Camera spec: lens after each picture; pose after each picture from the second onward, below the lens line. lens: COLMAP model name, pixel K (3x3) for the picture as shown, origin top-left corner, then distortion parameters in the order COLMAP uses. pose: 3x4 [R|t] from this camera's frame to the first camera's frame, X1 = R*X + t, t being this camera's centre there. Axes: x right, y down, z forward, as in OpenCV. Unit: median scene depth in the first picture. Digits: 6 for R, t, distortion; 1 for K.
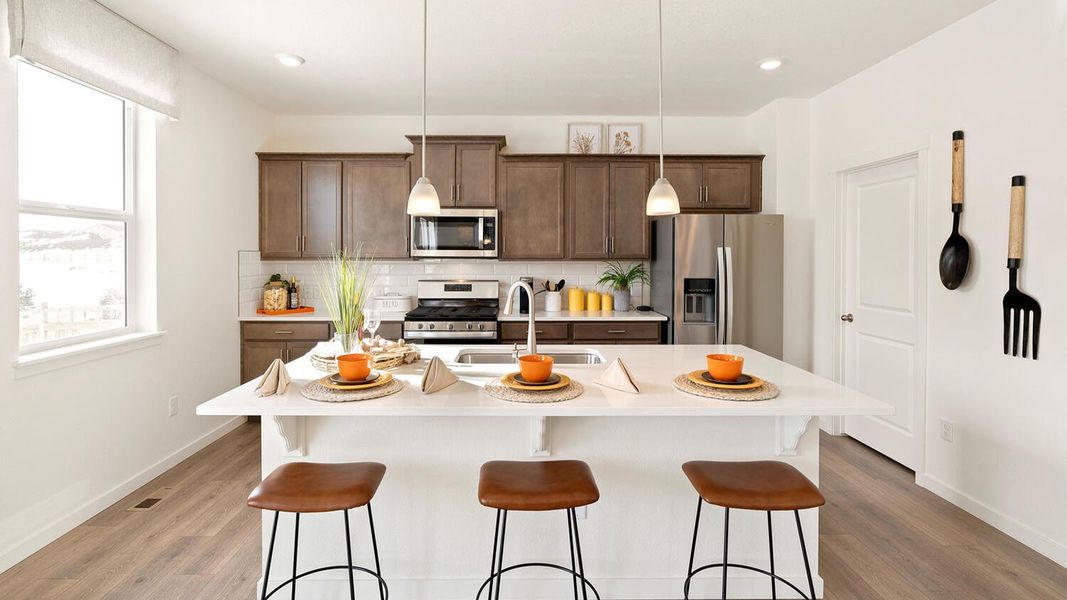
lens RADIAL K [[497.3, 0, 522.3], [0, 497.3, 261.1], [0, 0, 1]] dist [0.000718, 0.000142]
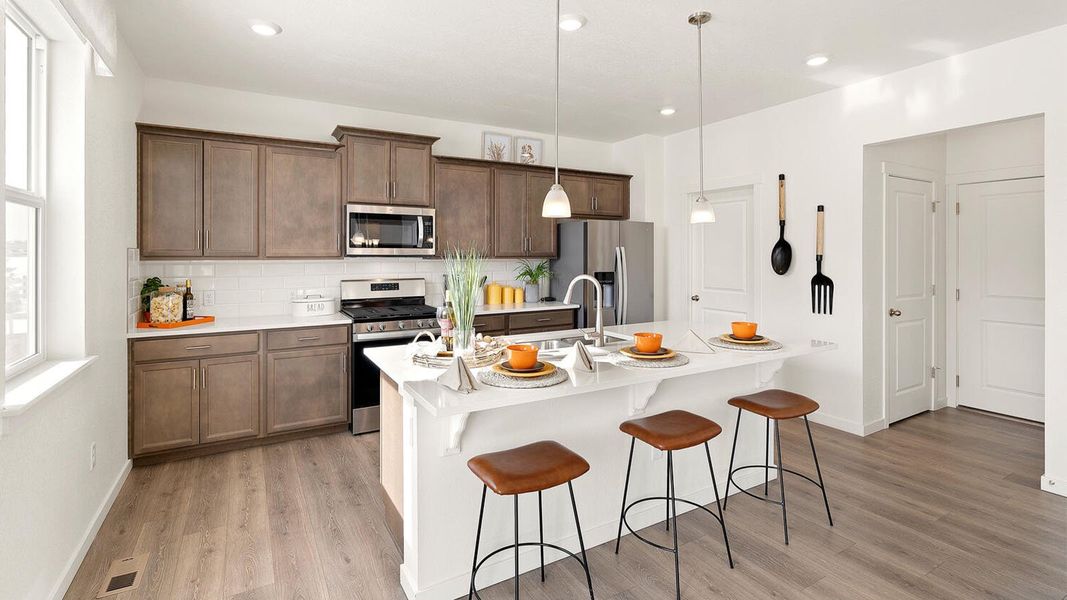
lens RADIAL K [[488.1, 0, 529.3], [0, 488.1, 255.0], [0, 0, 1]] dist [-0.001640, -0.000225]
pose [[0.871756, -0.003052, 0.489930, -0.366525], [0.007185, 0.999953, -0.006554, -0.000636], [-0.489887, 0.009234, 0.871737, 0.028782]]
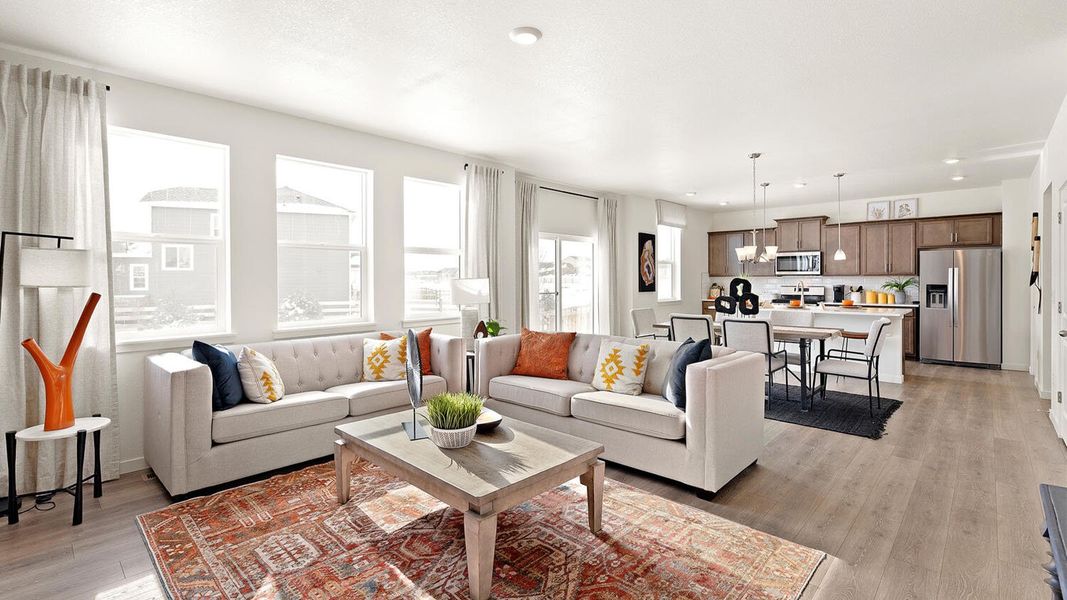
lens RADIAL K [[482.8, 0, 538.8], [0, 482.8, 280.2], [0, 0, 1]] dist [0.003330, 0.000894]
pose [[0.723210, -0.000807, -0.690628, 0.485006], [-0.004211, 0.999976, -0.005577, 0.031131], [0.690616, 0.006942, 0.723189, -1.243177]]
